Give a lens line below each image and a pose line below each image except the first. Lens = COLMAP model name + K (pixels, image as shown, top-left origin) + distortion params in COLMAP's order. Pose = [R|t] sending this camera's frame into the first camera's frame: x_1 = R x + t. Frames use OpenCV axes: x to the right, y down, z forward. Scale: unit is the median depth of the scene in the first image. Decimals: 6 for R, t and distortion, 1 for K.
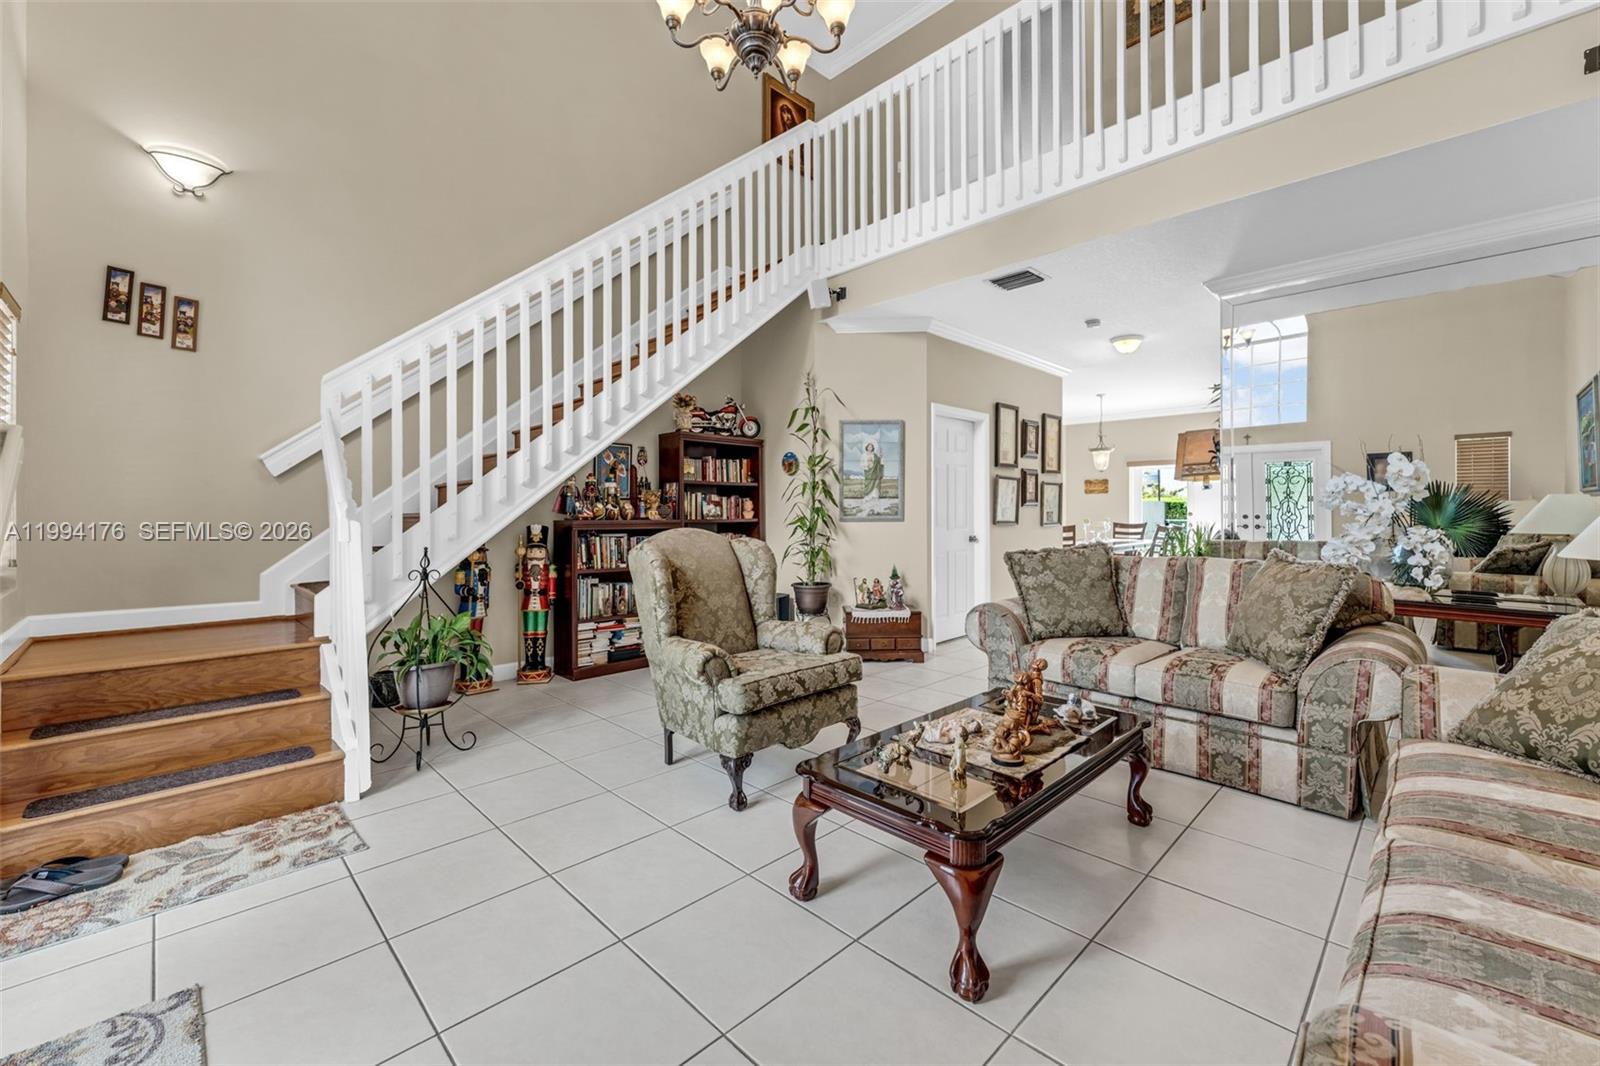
lens RADIAL K [[670.1, 0, 805.9], [0, 670.1, 513.5], [0, 0, 1]] dist [-0.000608, -0.000225]
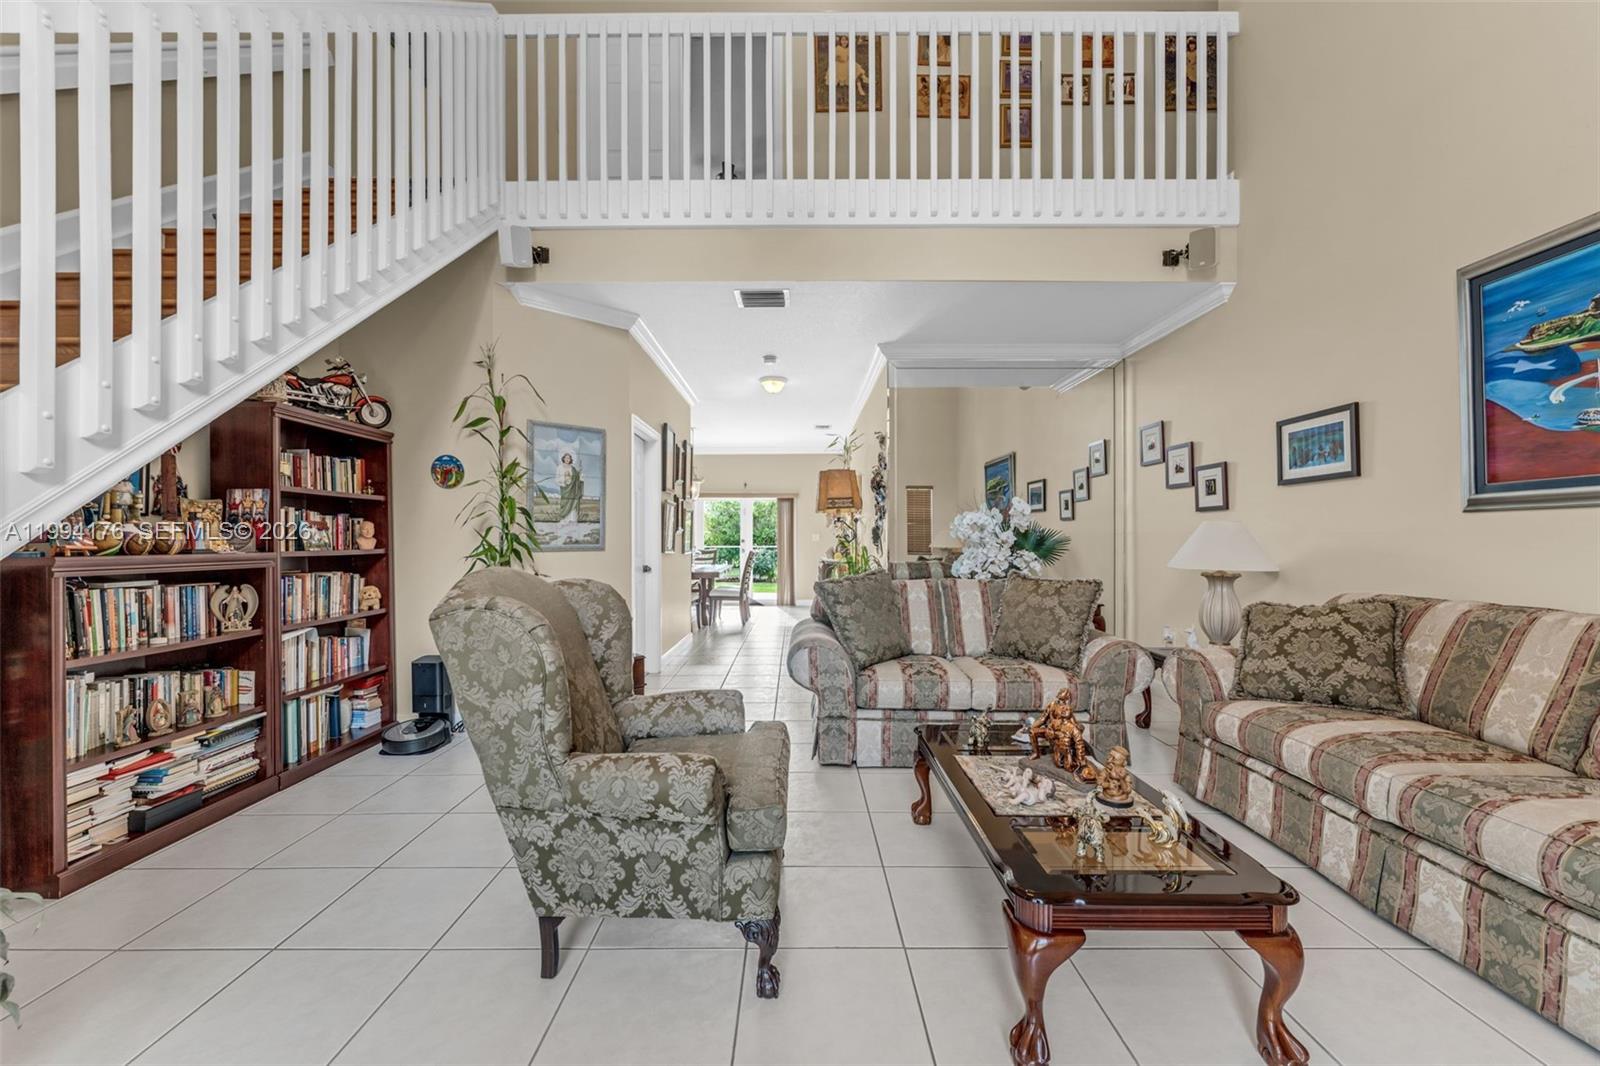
lens RADIAL K [[644.3, 0, 795.2], [0, 644.3, 540.2], [0, 0, 1]] dist [-0.001073, -0.000226]
pose [[0.697566, -0.000215, 0.716520, -0.270181], [0.000344, 1.000000, -0.000034, -0.001280], [-0.716520, 0.000270, 0.697566, 0.274246]]
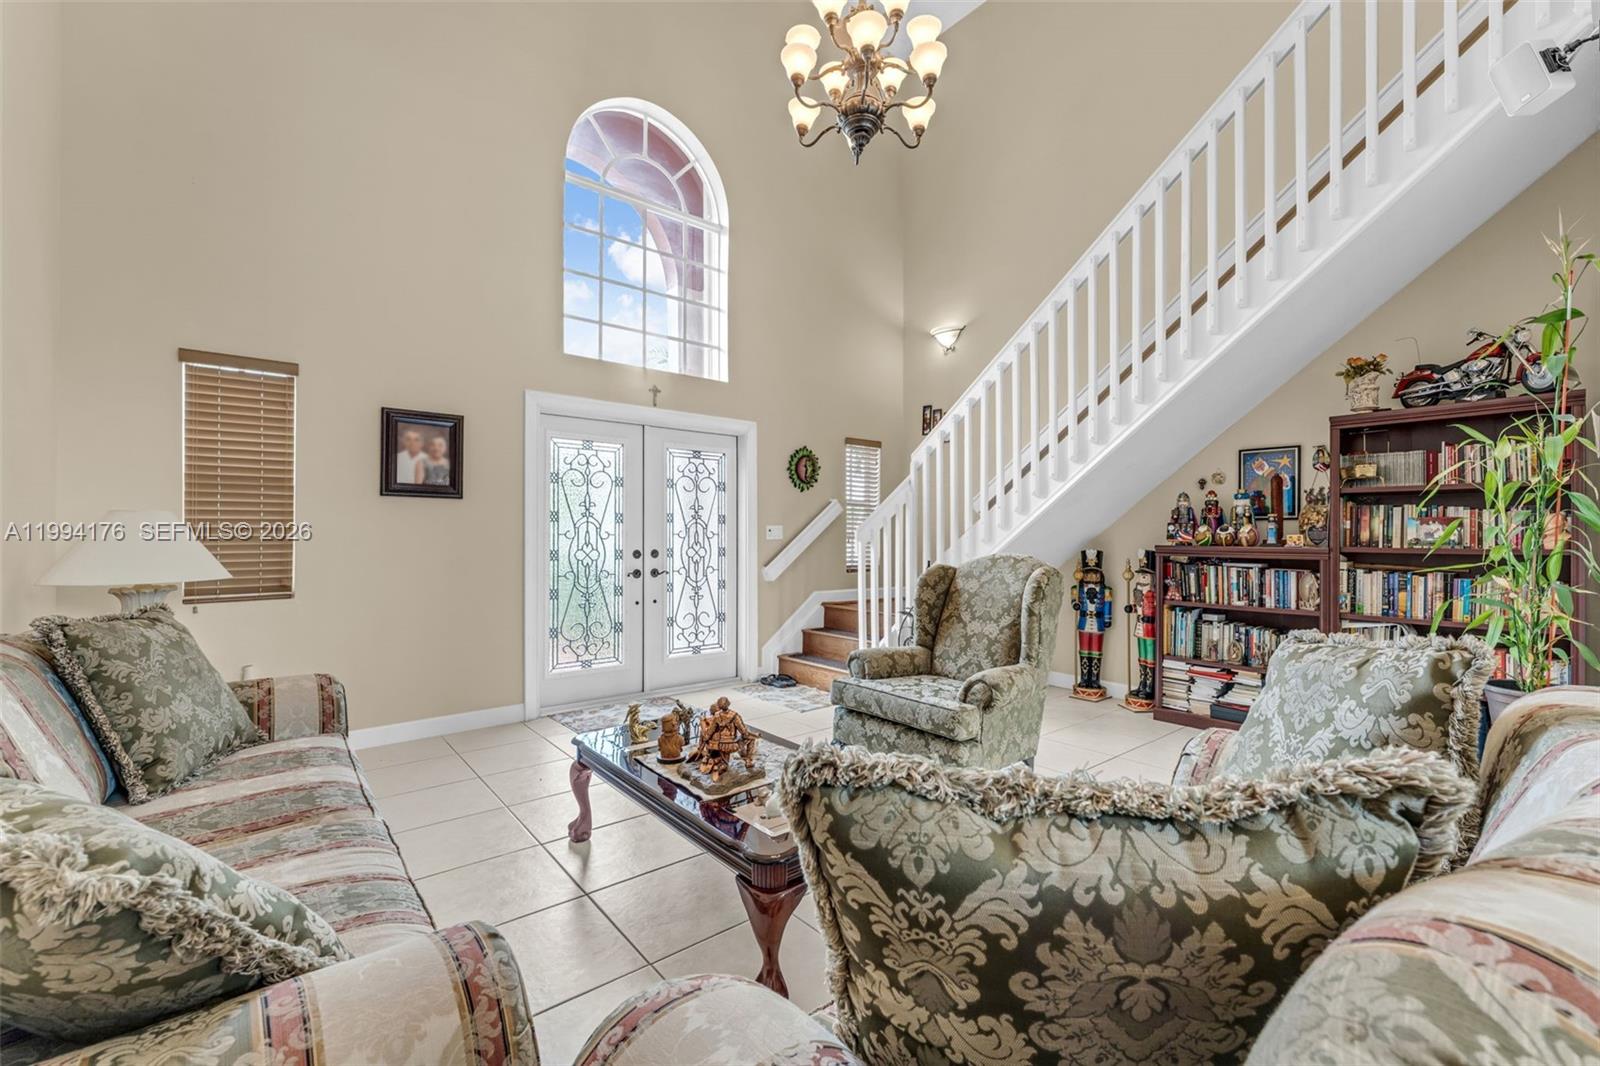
lens RADIAL K [[644.3, 0, 795.2], [0, 644.3, 540.2], [0, 0, 1]] dist [-0.001073, -0.000226]
pose [[-0.077678, 0.004799, -0.996967, 0.496717], [0.005524, 0.999975, 0.004383, -0.003671], [0.996963, -0.005167, -0.077702, 0.497714]]
